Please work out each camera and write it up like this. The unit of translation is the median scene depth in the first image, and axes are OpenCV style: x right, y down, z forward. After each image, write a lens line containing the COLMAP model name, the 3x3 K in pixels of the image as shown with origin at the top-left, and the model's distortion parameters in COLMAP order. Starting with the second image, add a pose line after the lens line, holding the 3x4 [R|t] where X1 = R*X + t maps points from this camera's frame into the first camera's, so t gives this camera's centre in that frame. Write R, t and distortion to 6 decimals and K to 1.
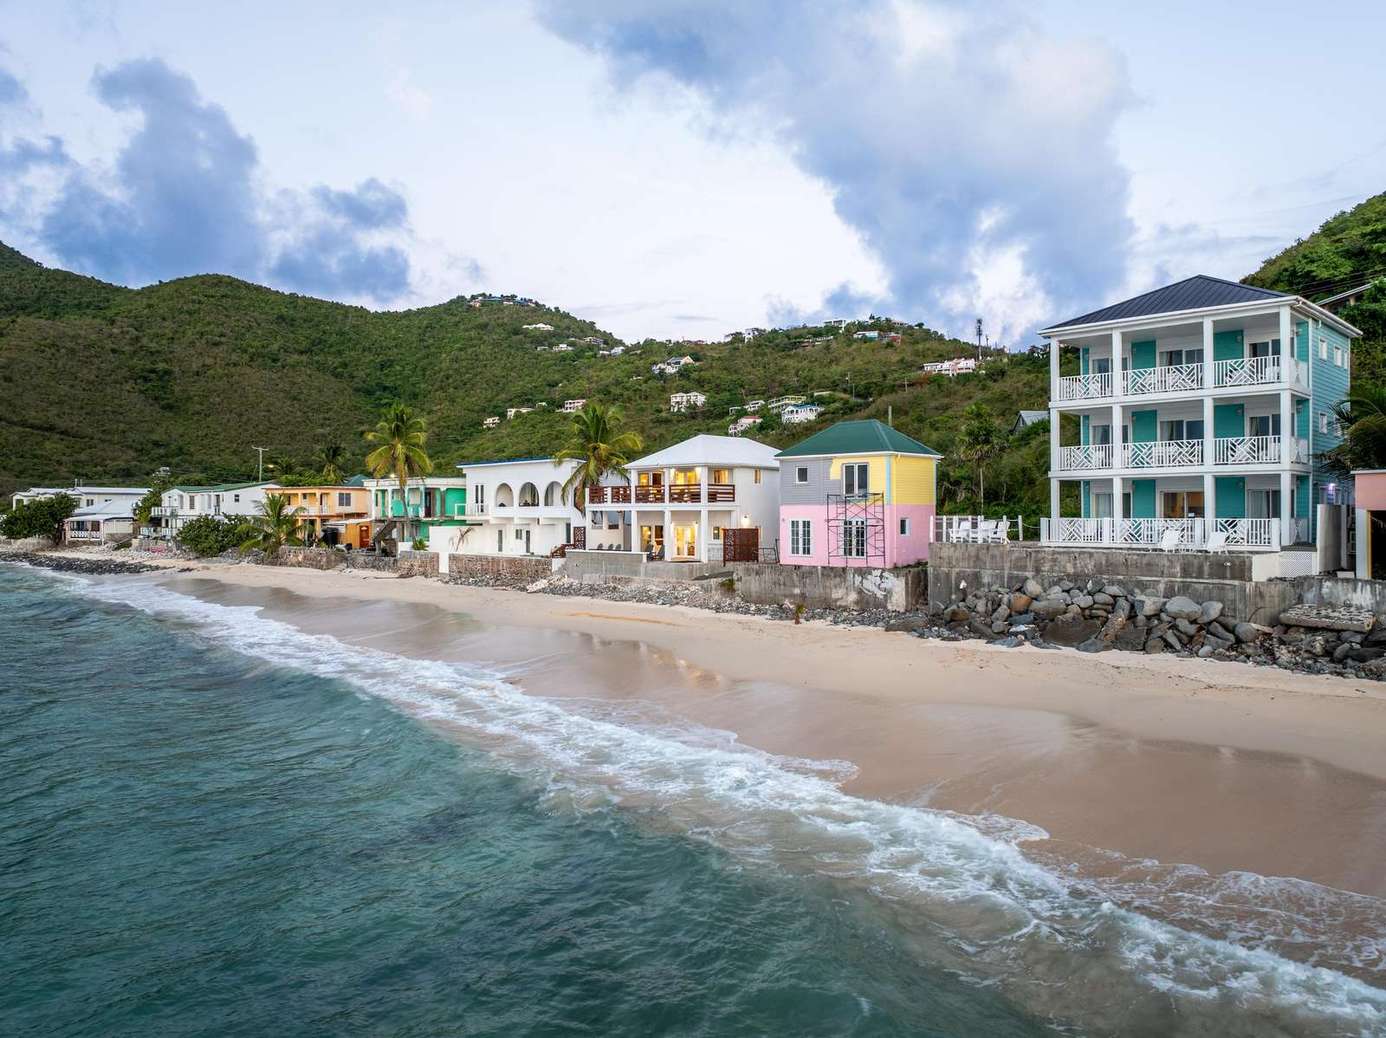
lens RADIAL K [[976.5, 0, 697.2], [0, 976.5, 520.8], [0, 0, 1]] dist [-0.049619, 0.010950]
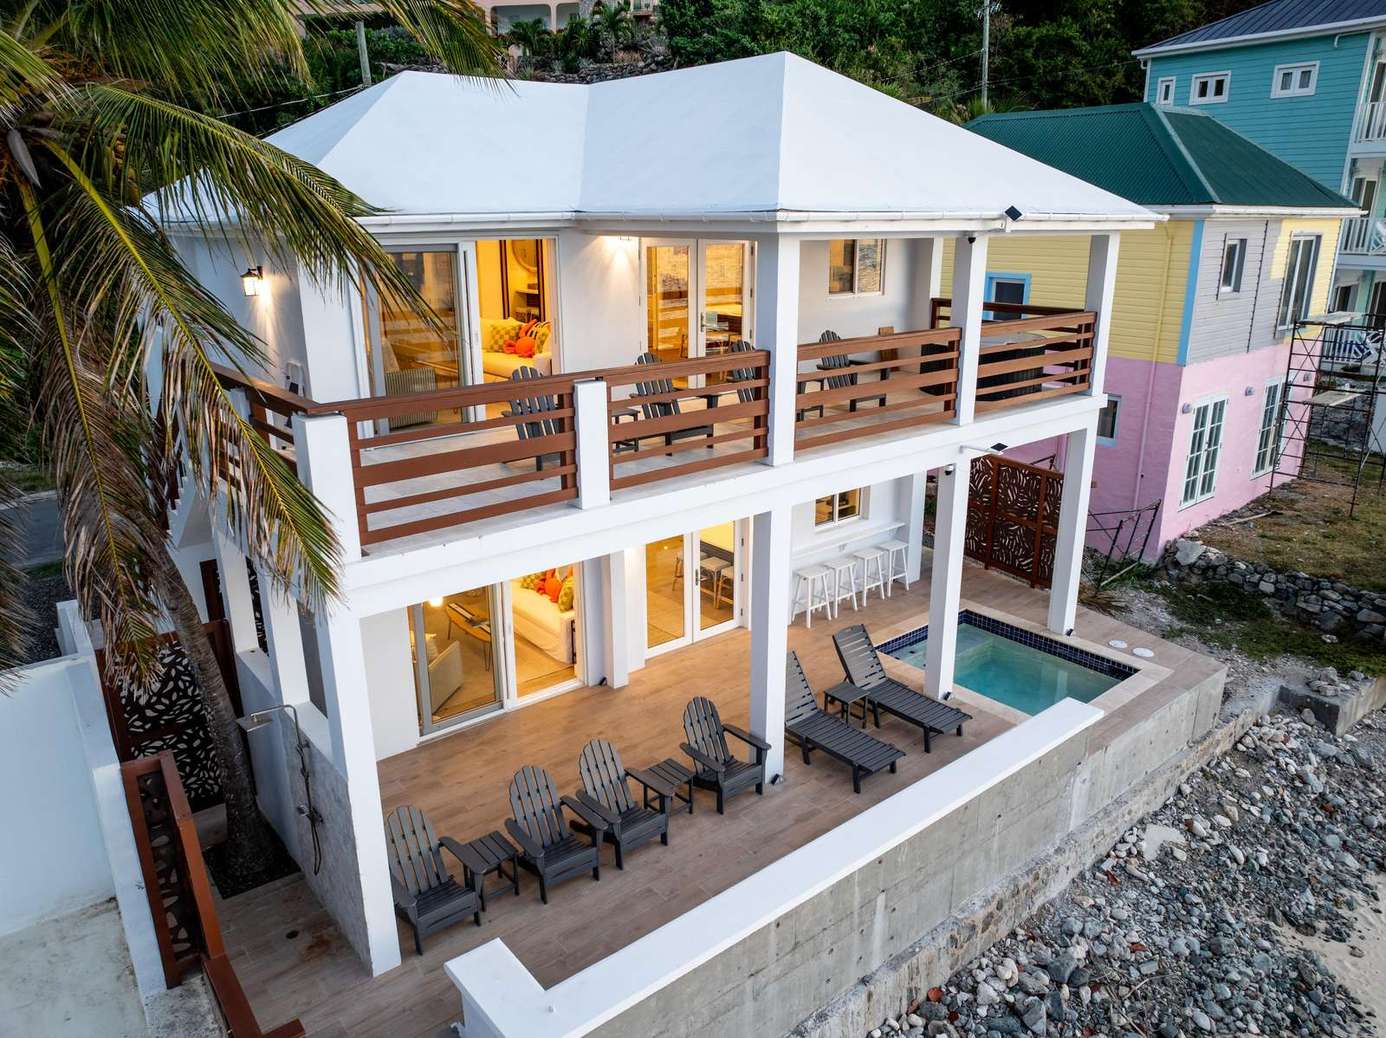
lens RADIAL K [[976.5, 0, 689.9], [0, 976.5, 514.7], [0, 0, 1]] dist [-0.049619, 0.010950]
pose [[0.128301, -0.295508, 0.946686, -0.030579], [0.011793, 0.954962, 0.296494, -0.008007], [-0.991665, -0.026877, 0.126007, 0.140121]]
